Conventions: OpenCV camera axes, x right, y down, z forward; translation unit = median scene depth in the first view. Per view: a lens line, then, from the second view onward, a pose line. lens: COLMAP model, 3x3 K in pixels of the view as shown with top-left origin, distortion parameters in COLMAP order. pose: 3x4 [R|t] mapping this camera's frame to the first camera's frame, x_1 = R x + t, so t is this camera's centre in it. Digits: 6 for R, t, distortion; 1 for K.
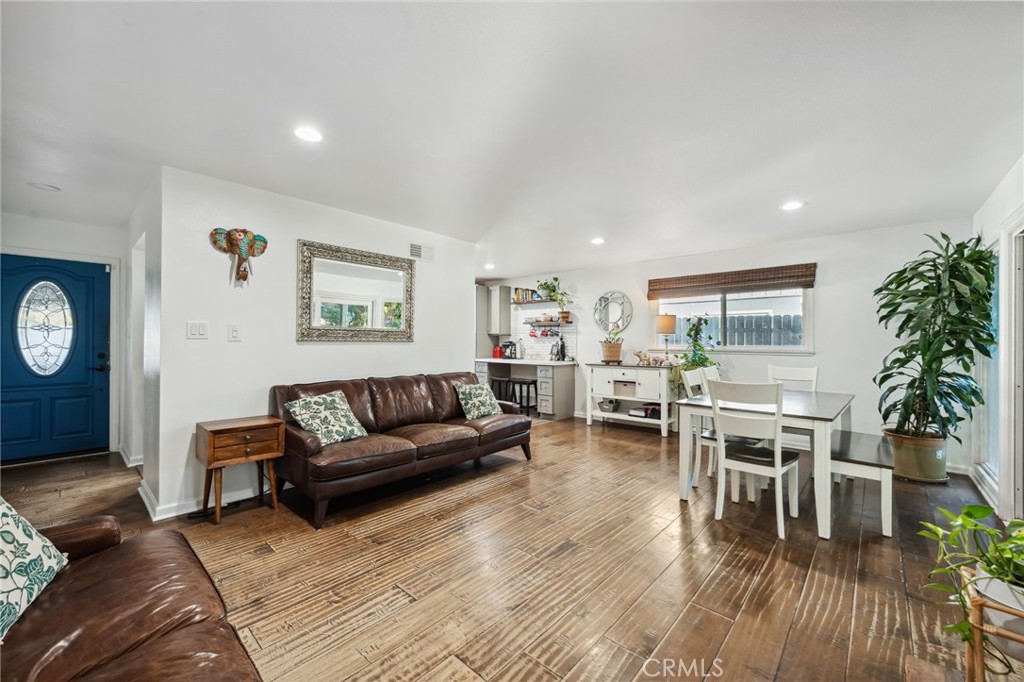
lens RADIAL K [[407.1, 0, 503.5], [0, 407.1, 338.2], [0, 0, 1]] dist [0.001096, -0.000263]
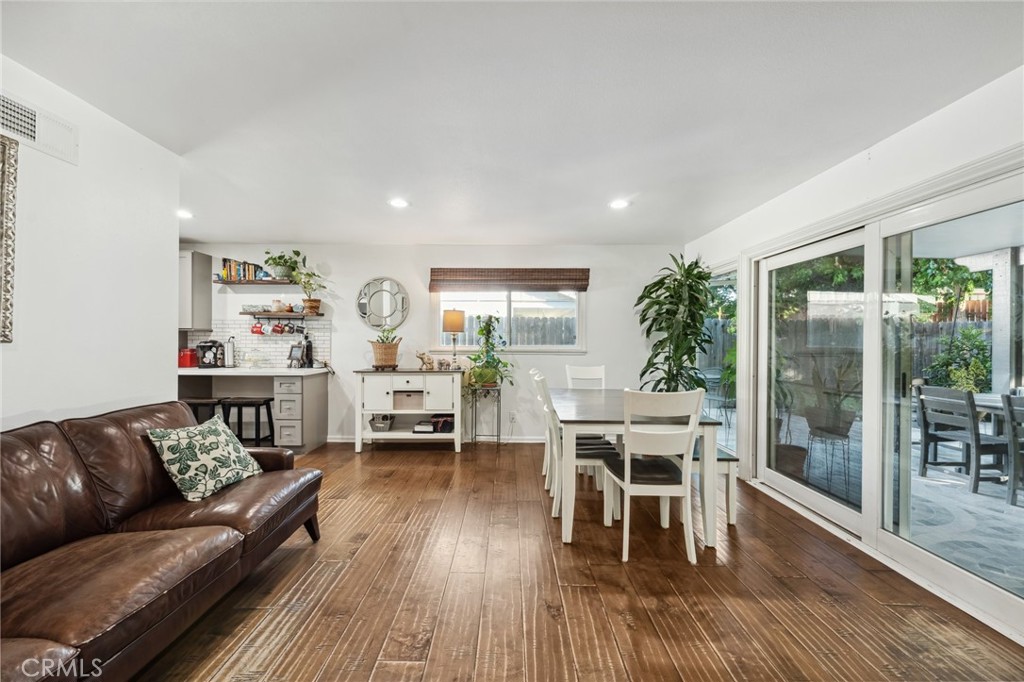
lens RADIAL K [[407.1, 0, 506.2], [0, 407.1, 341.4], [0, 0, 1]] dist [0.001096, -0.000263]
pose [[0.738668, -0.000517, 0.674069, -0.099679], [-0.007457, 0.999932, 0.008938, 0.000054], [-0.674028, -0.011628, 0.738614, 0.281828]]
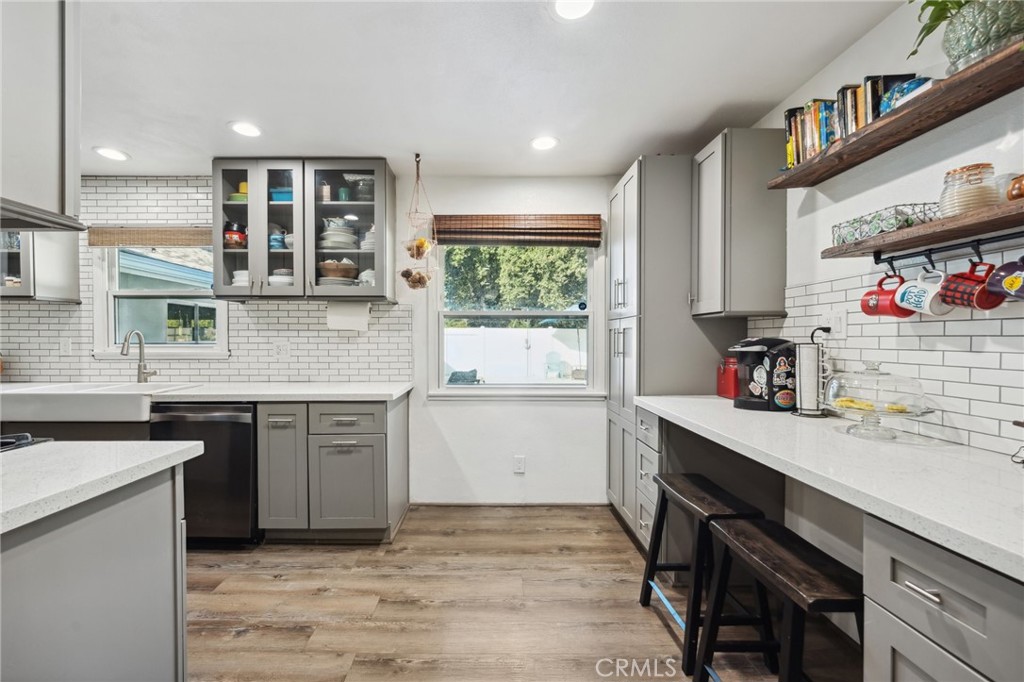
lens RADIAL K [[407.1, 0, 492.9], [0, 407.1, 342.4], [0, 0, 1]] dist [0.001096, -0.000263]
pose [[0.675995, -0.000345, -0.736906, 0.113866], [0.011362, 0.999886, 0.009954, 0.007262], [0.736819, -0.015102, 0.675921, 0.934169]]
